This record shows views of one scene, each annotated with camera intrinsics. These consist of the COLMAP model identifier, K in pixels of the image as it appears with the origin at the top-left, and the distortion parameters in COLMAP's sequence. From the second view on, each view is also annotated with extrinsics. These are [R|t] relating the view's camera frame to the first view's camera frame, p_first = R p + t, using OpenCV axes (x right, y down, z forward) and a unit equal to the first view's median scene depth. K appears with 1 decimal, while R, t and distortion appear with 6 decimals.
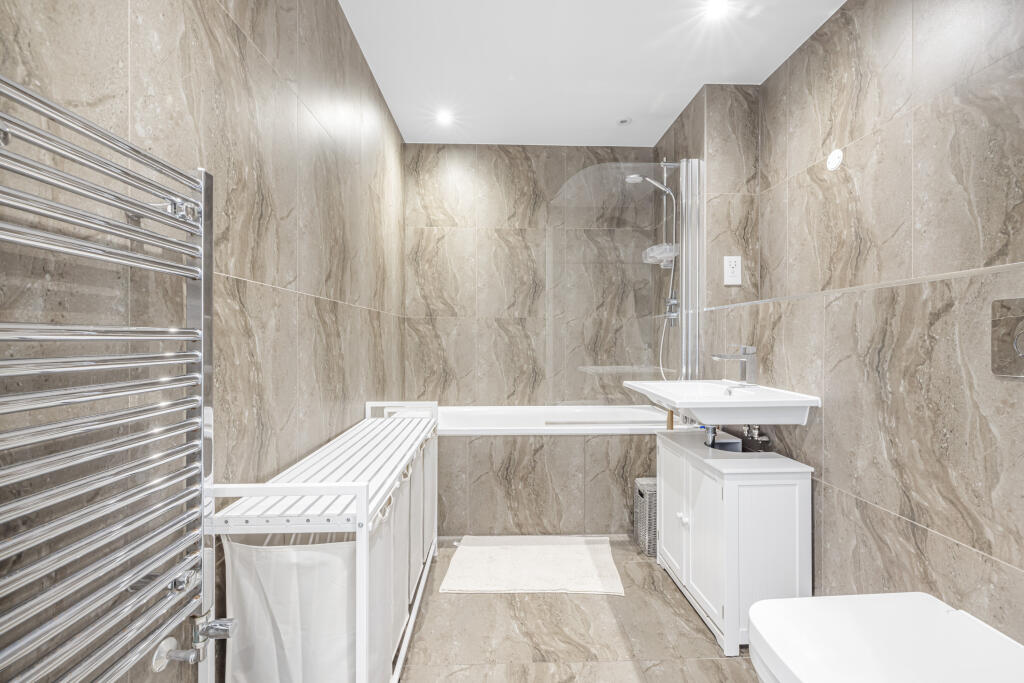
lens RADIAL K [[432.0, 0, 511.9], [0, 432.0, 340.1], [0, 0, 1]] dist [0.000032, 0.000244]
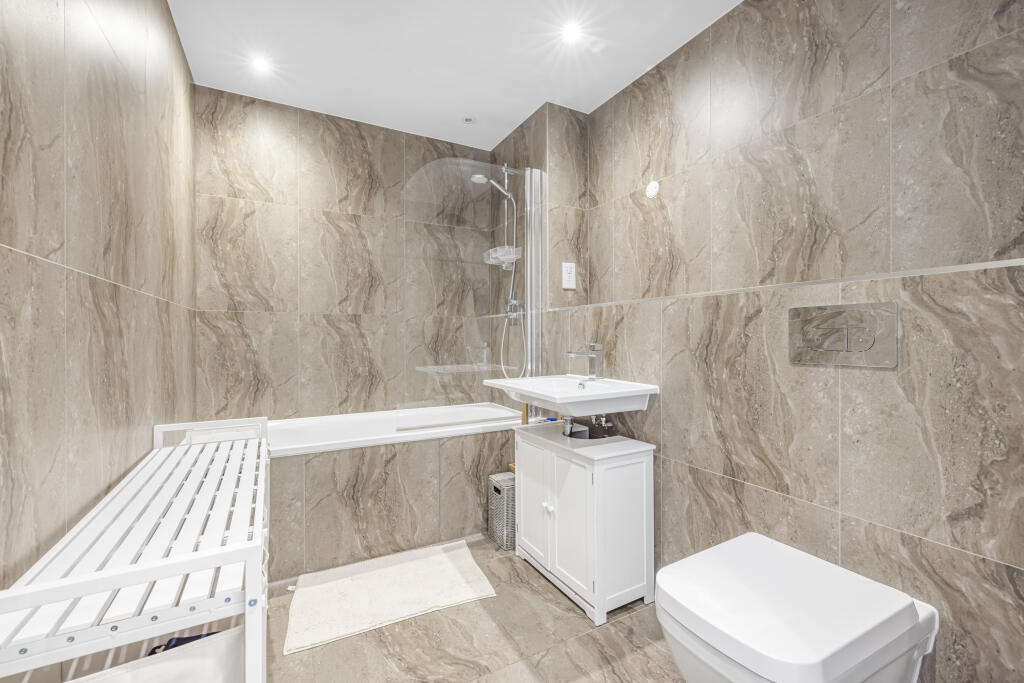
lens RADIAL K [[432.0, 0, 511.8], [0, 432.0, 338.8], [0, 0, 1]] dist [0.000032, 0.000244]
pose [[0.891500, -0.004632, 0.452998, -0.148045], [0.005087, 0.999987, 0.000213, 0.000089], [-0.452993, 0.002114, 0.891512, 0.091816]]
